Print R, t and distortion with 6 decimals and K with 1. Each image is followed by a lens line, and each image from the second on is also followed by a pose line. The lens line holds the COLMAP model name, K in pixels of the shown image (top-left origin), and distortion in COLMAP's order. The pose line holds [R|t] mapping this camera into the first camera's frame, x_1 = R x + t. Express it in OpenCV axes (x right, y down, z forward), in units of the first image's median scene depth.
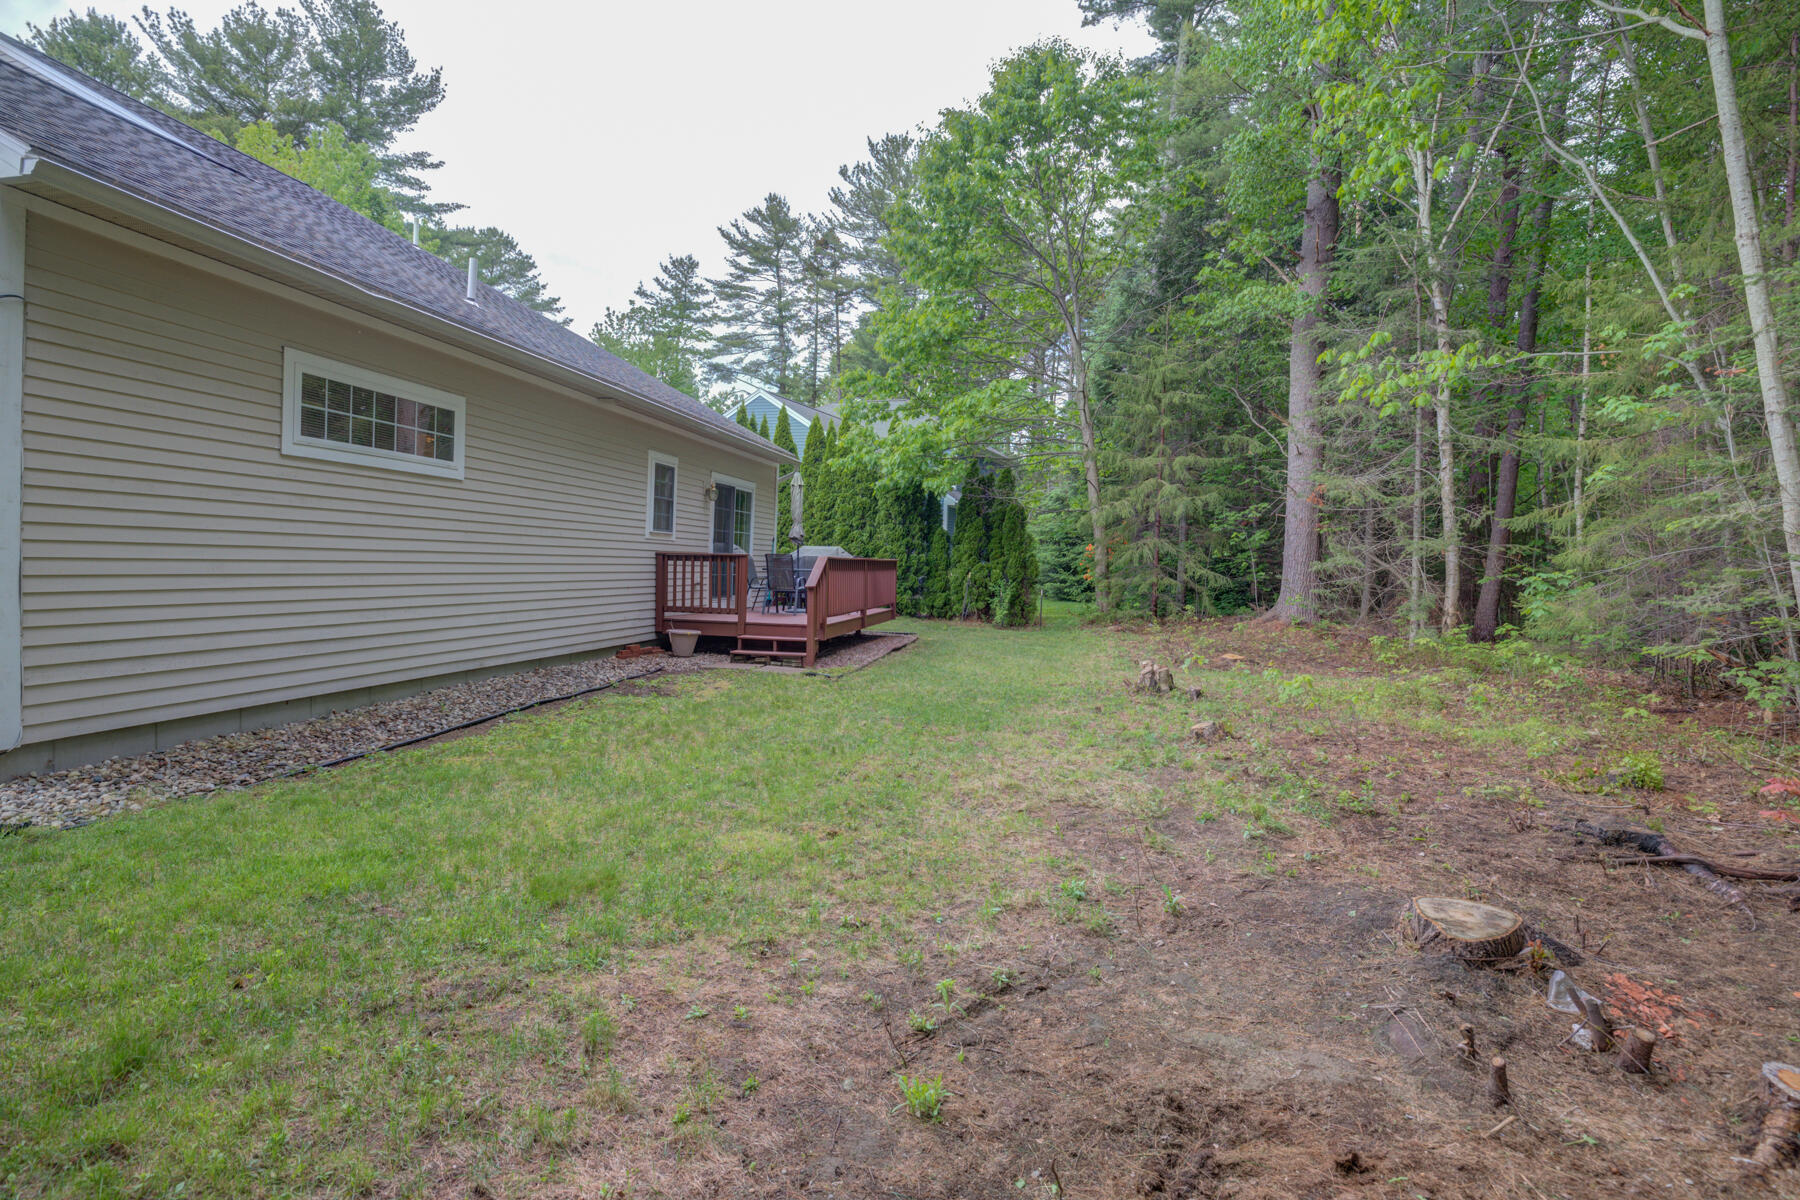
lens RADIAL K [[878.2, 0, 909.5], [0, 878.2, 597.7], [0, 0, 1]] dist [-0.013204, -0.017674]
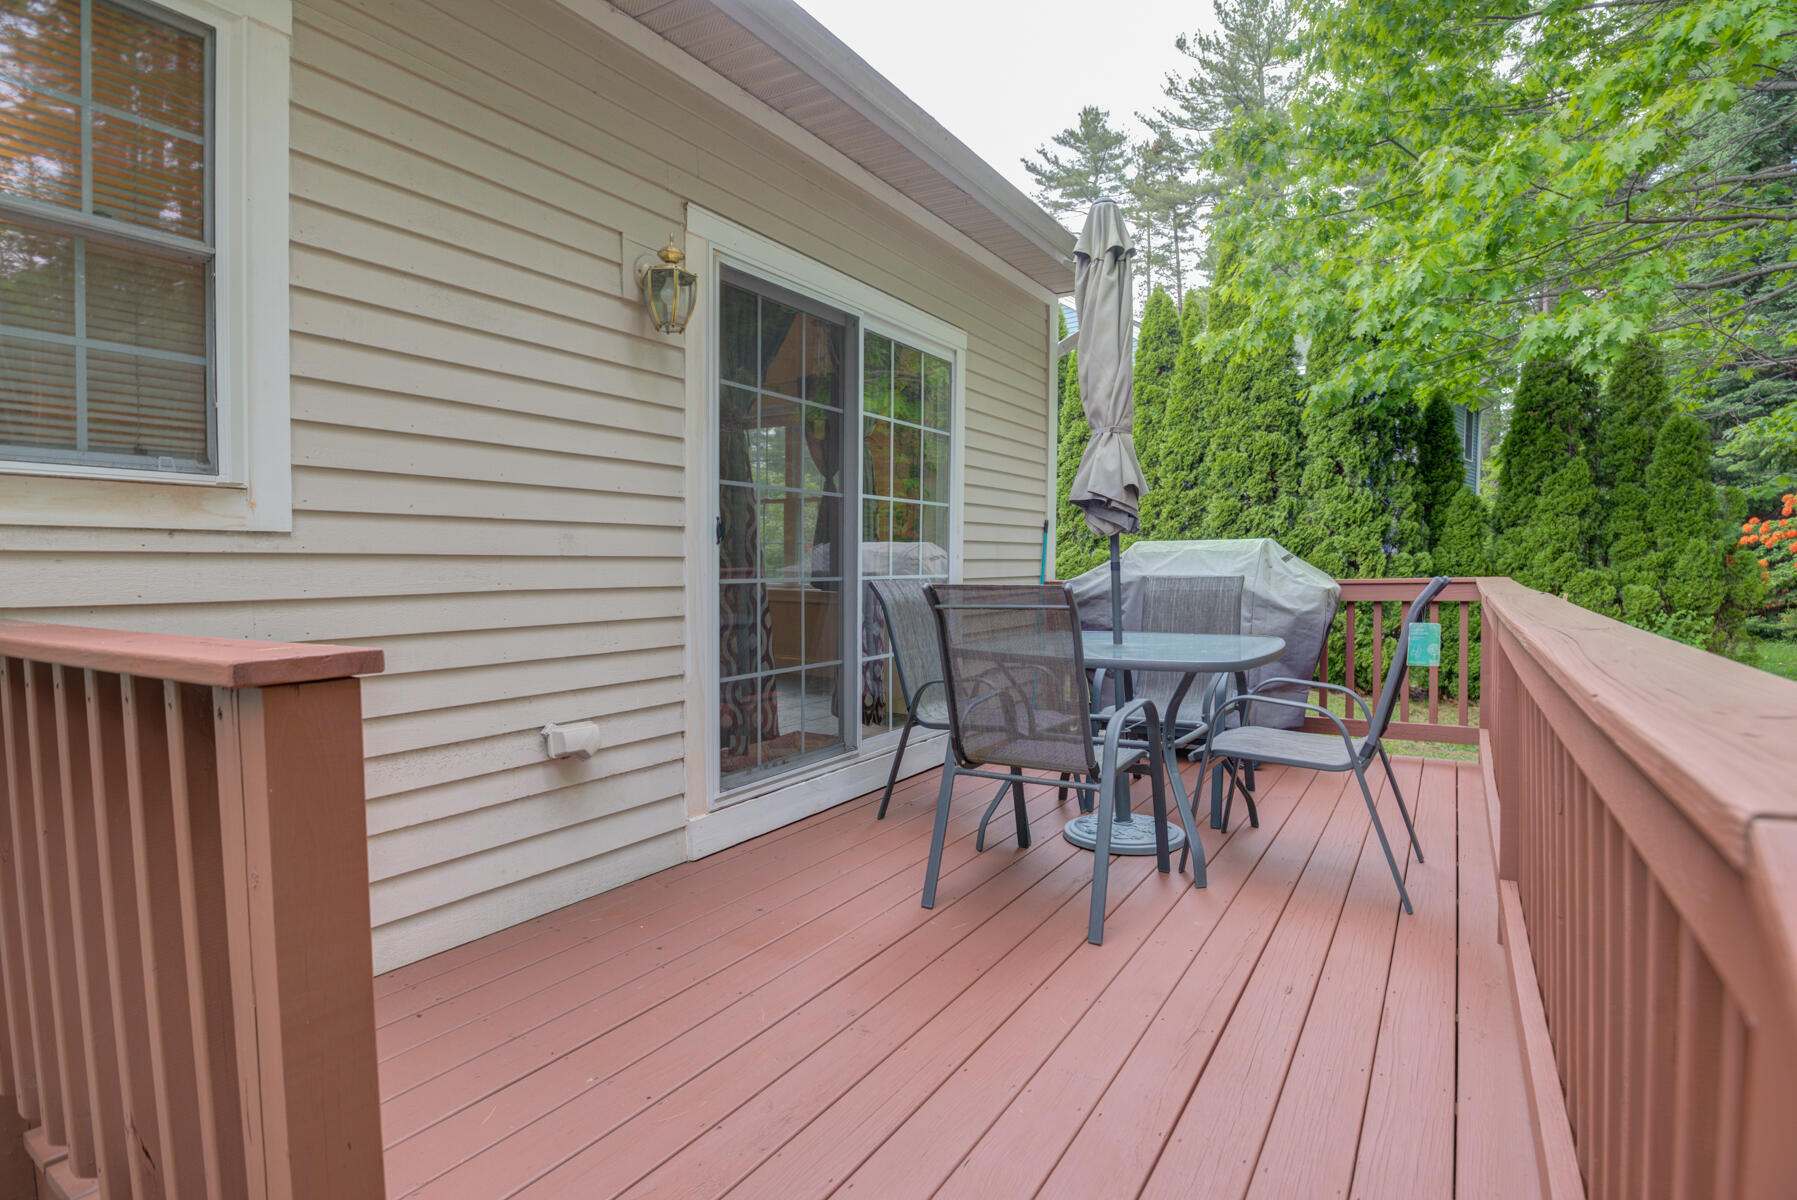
lens RADIAL K [[876.8, 0, 908.0], [0, 876.8, 597.7], [0, 0, 1]] dist [-0.013204, -0.017674]
pose [[0.929145, -0.019527, -0.369198, -0.026683], [0.017793, 0.999809, -0.008101, -0.012253], [0.369286, 0.000958, 0.929315, 0.219338]]
